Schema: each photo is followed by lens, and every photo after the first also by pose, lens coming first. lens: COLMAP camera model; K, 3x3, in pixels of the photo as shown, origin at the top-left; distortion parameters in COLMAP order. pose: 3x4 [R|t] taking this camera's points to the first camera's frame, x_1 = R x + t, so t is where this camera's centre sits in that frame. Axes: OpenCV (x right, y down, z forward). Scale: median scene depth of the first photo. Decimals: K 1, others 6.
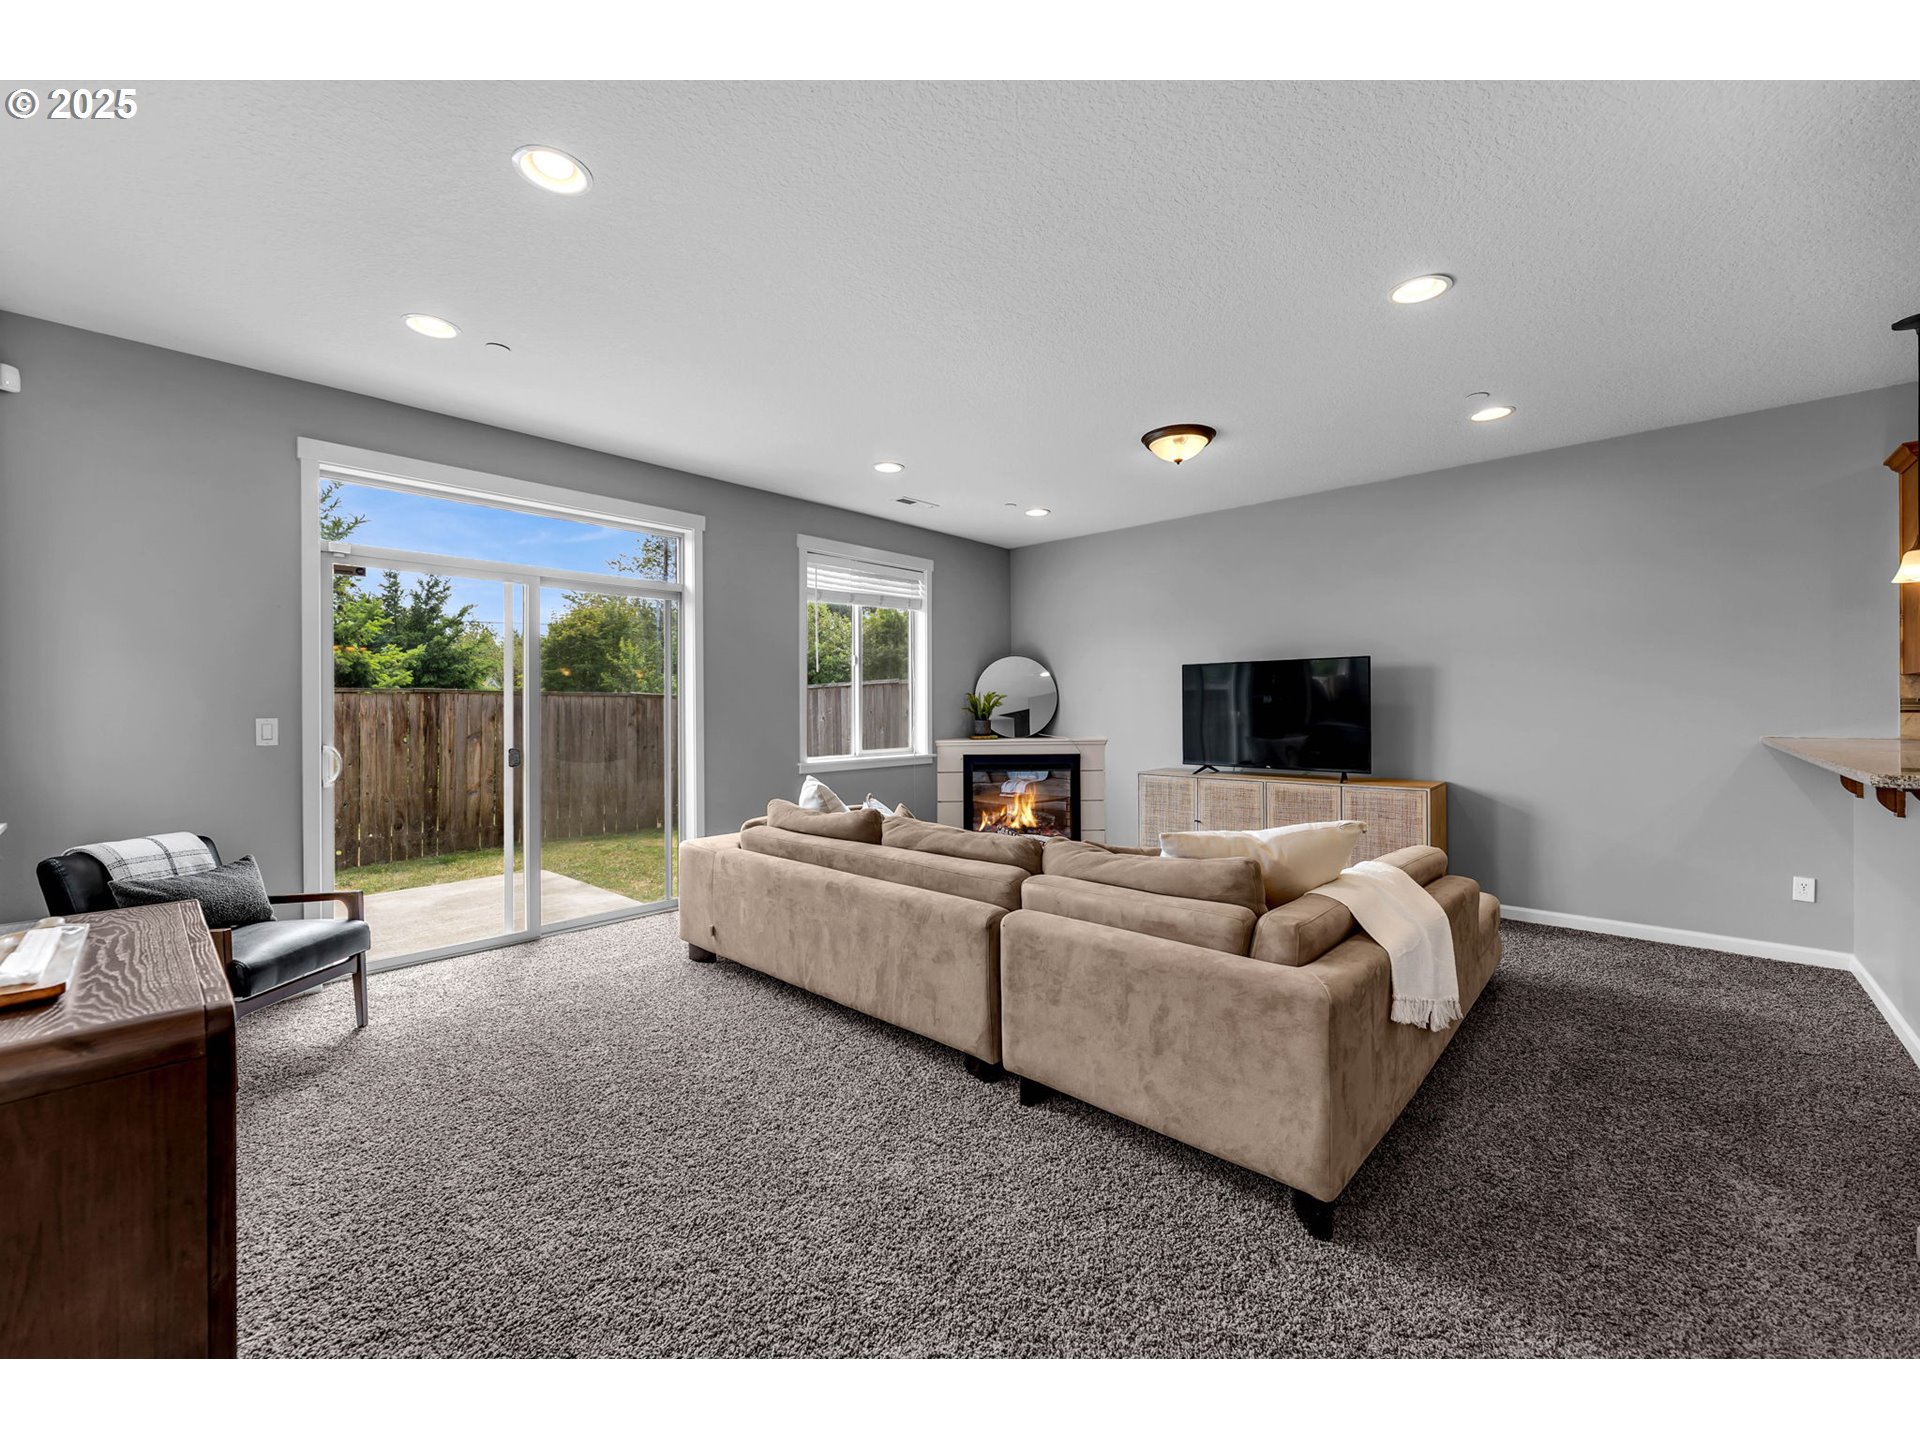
lens RADIAL K [[777.5, 0, 950.0], [0, 777.5, 713.0], [0, 0, 1]] dist [0.000649, -0.000182]
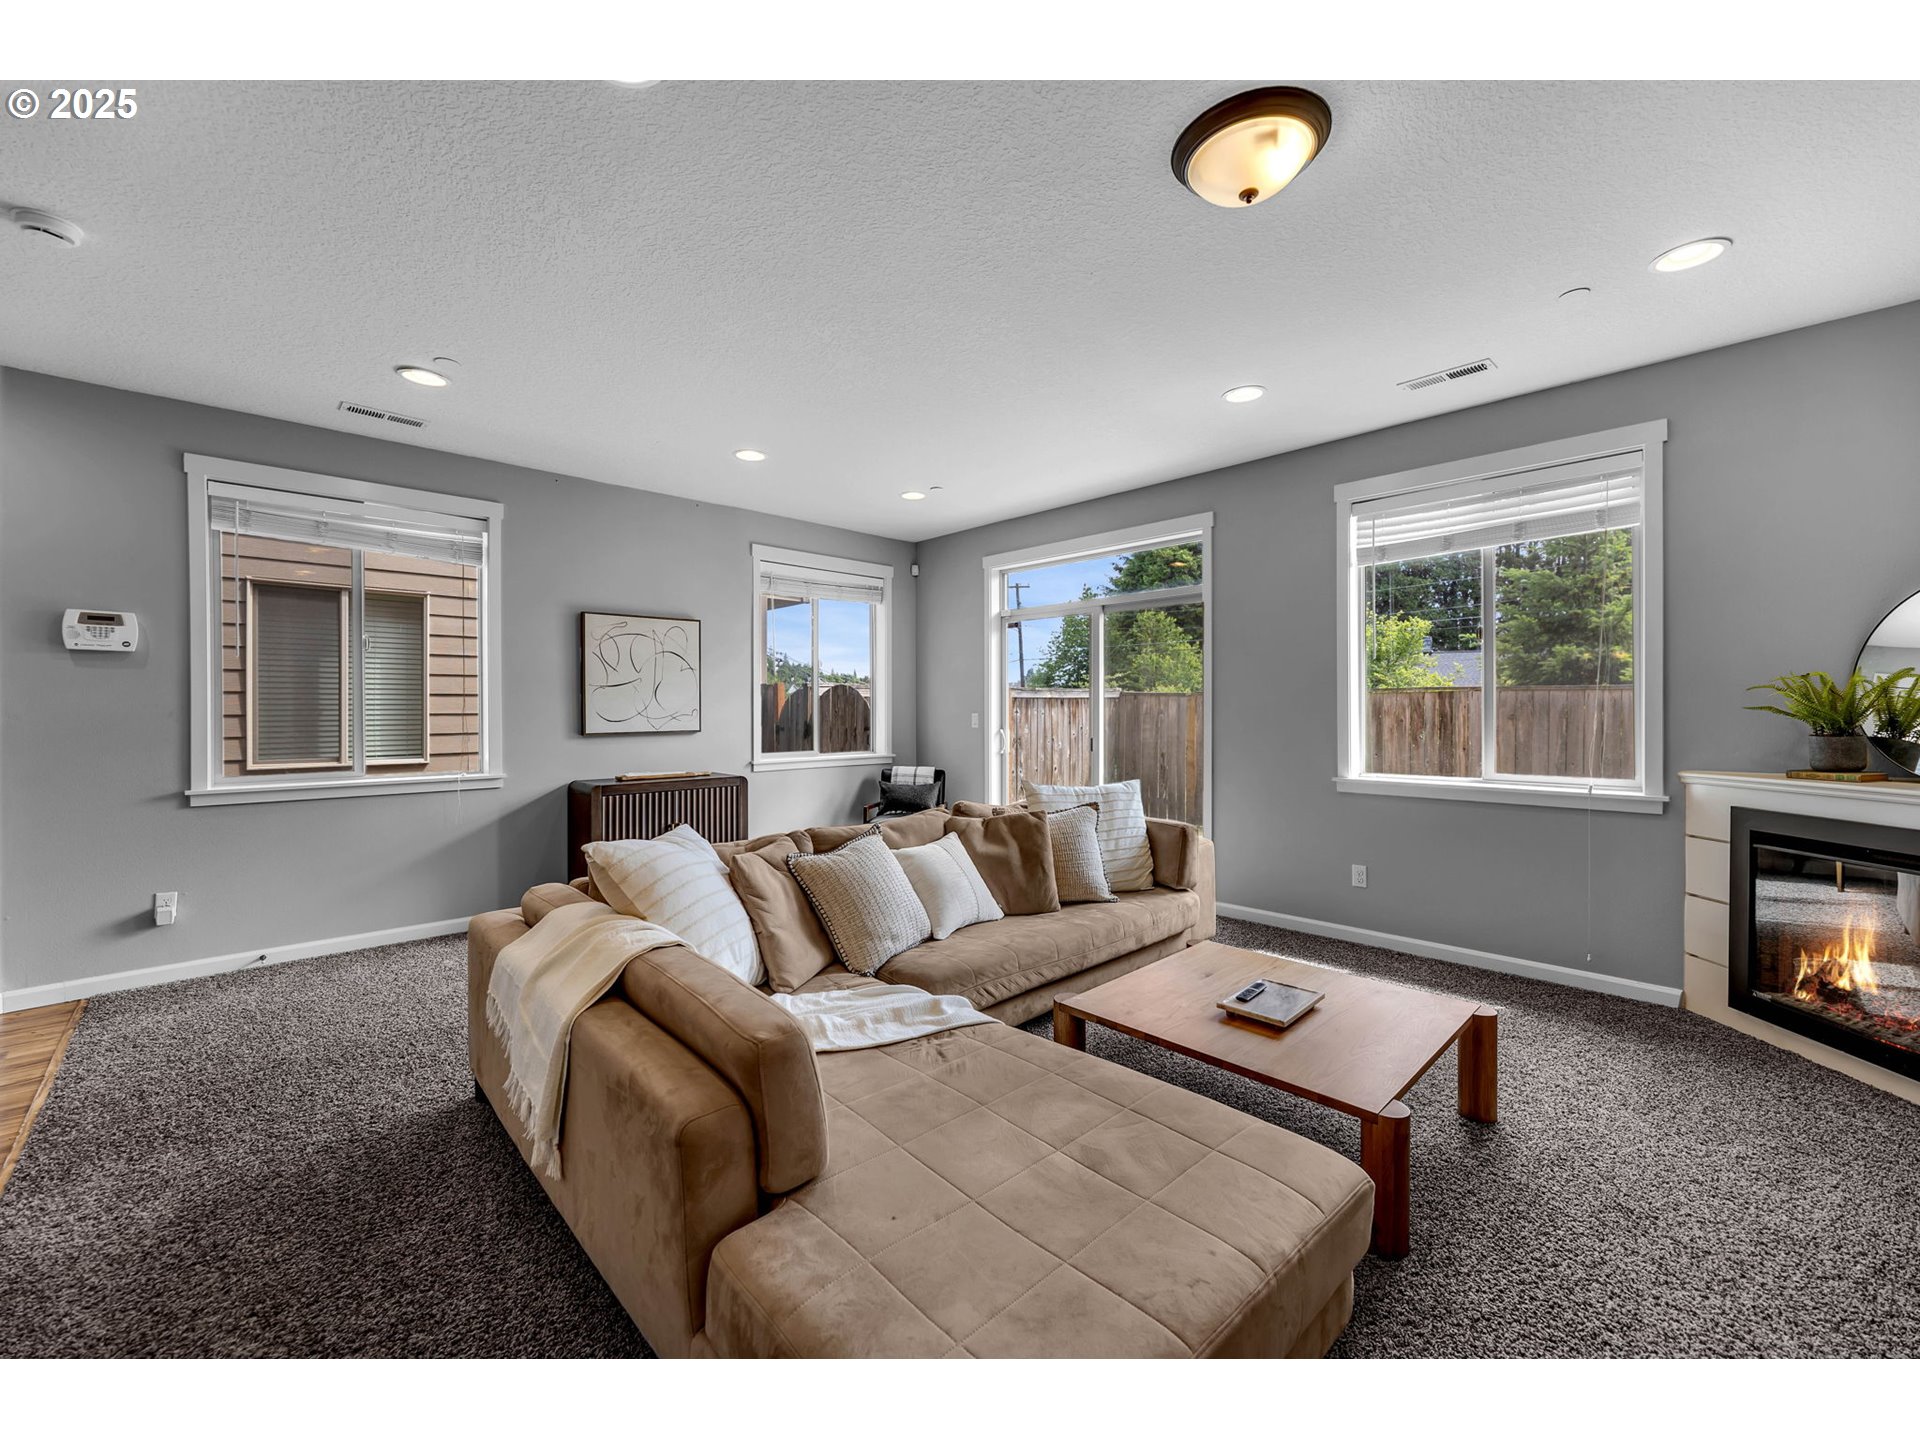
lens RADIAL K [[770.3, 0, 953.2], [0, 770.3, 713.8], [0, 0, 1]] dist [0.000796, -0.000099]
pose [[-0.063944, 0.009882, -0.997905, 0.511634], [-0.003740, 0.999942, 0.010142, -0.005117], [0.997946, 0.004381, -0.063903, 0.557349]]
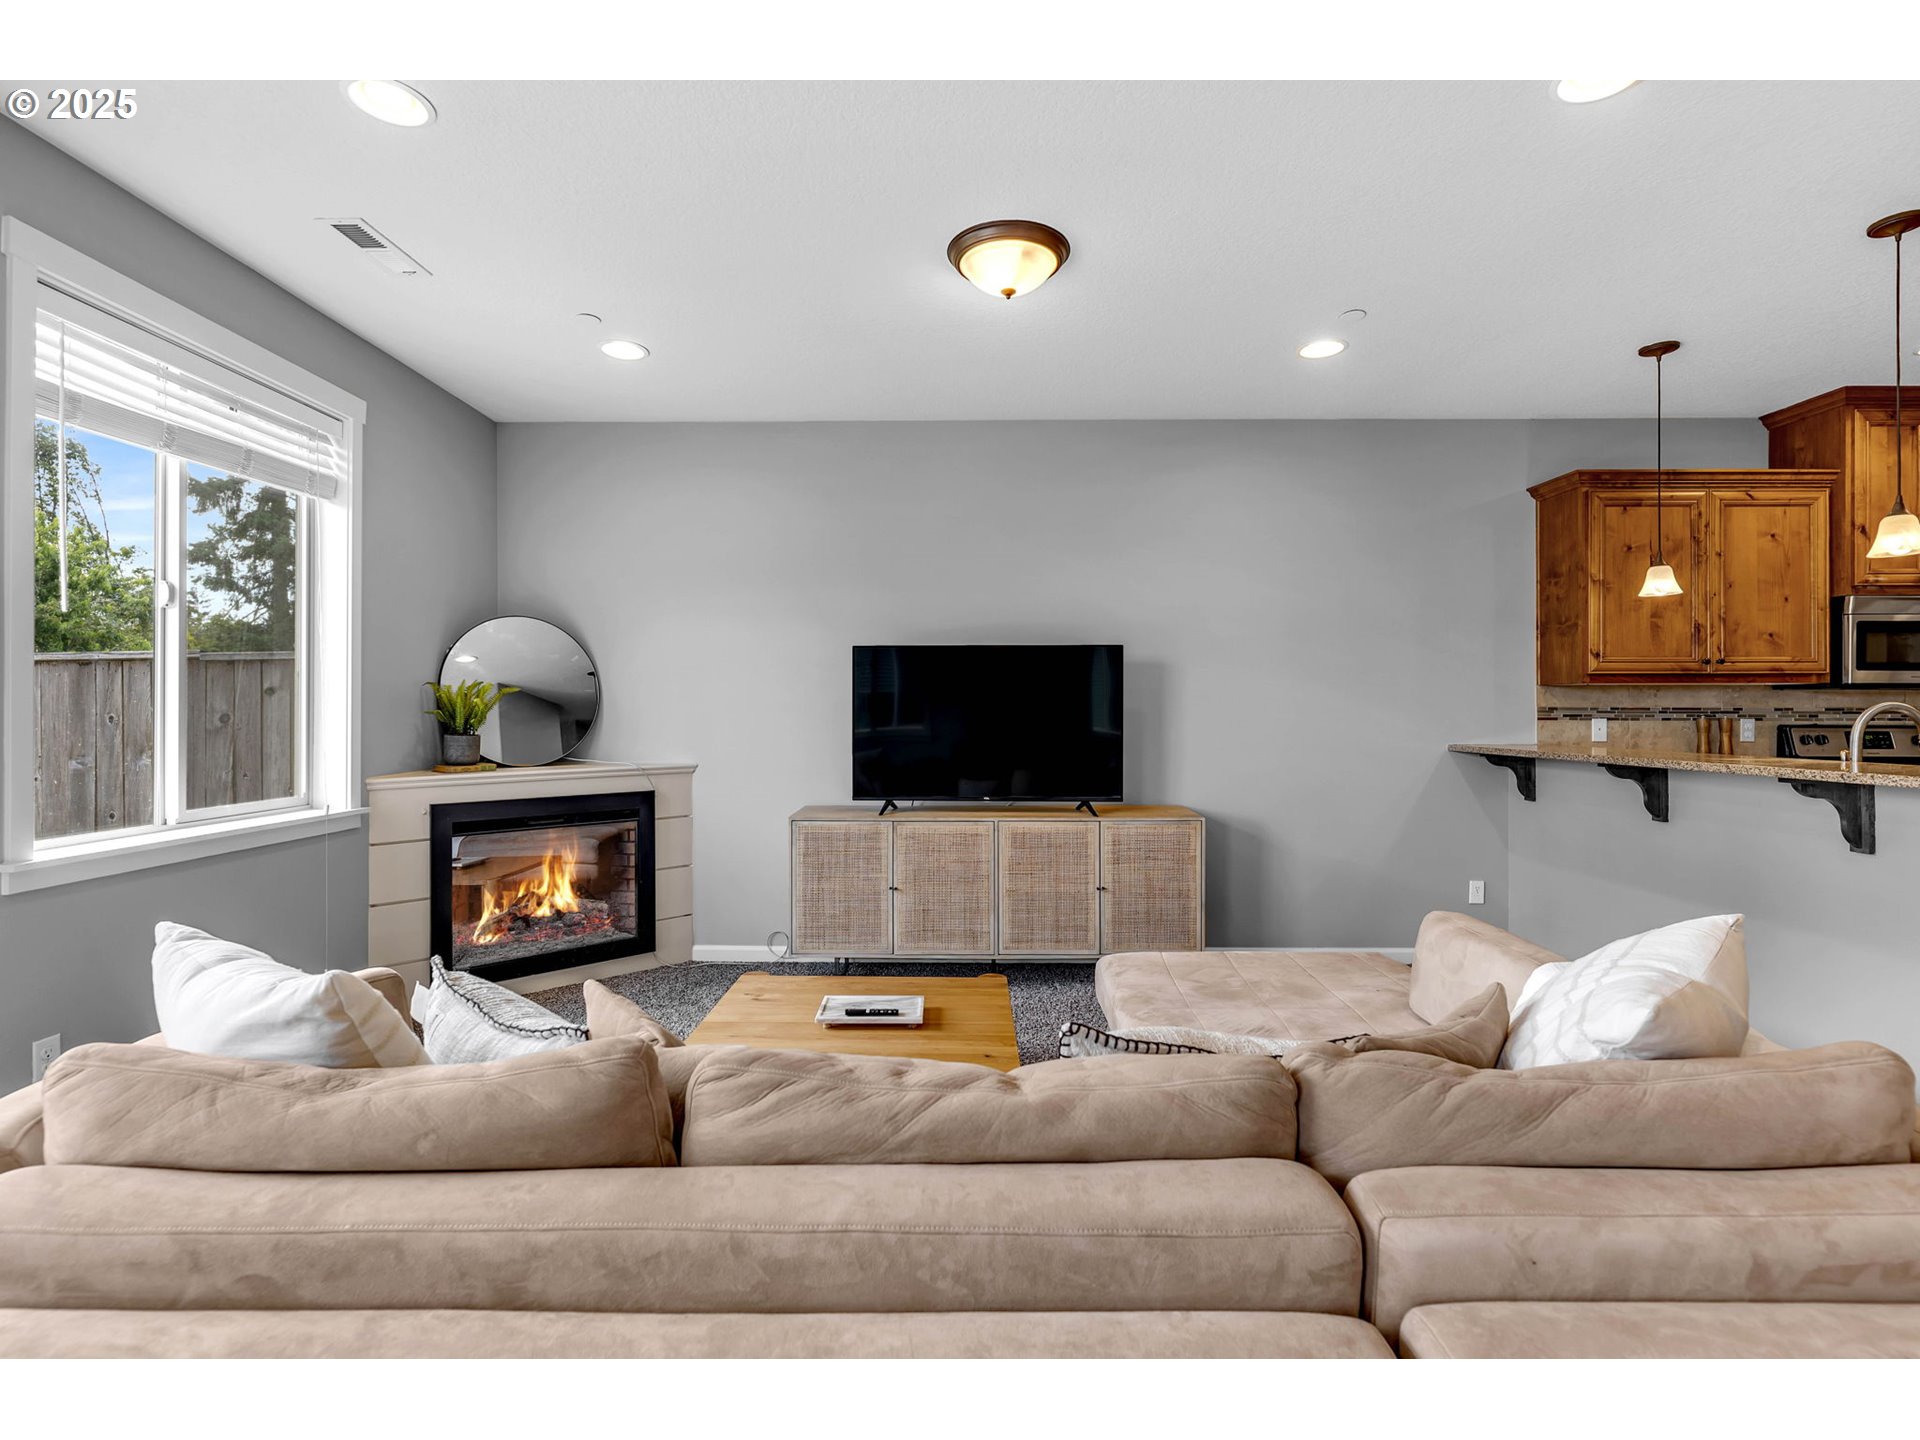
lens RADIAL K [[919.3, 0, 960.0], [0, 919.3, 720.0], [0, 0, 1]] dist [0.000870, 0.000068]
pose [[0.738413, -0.000415, 0.674349, -0.130115], [0.000655, 1.000000, -0.000101, -0.000722], [-0.674349, 0.000516, 0.738413, 0.330480]]
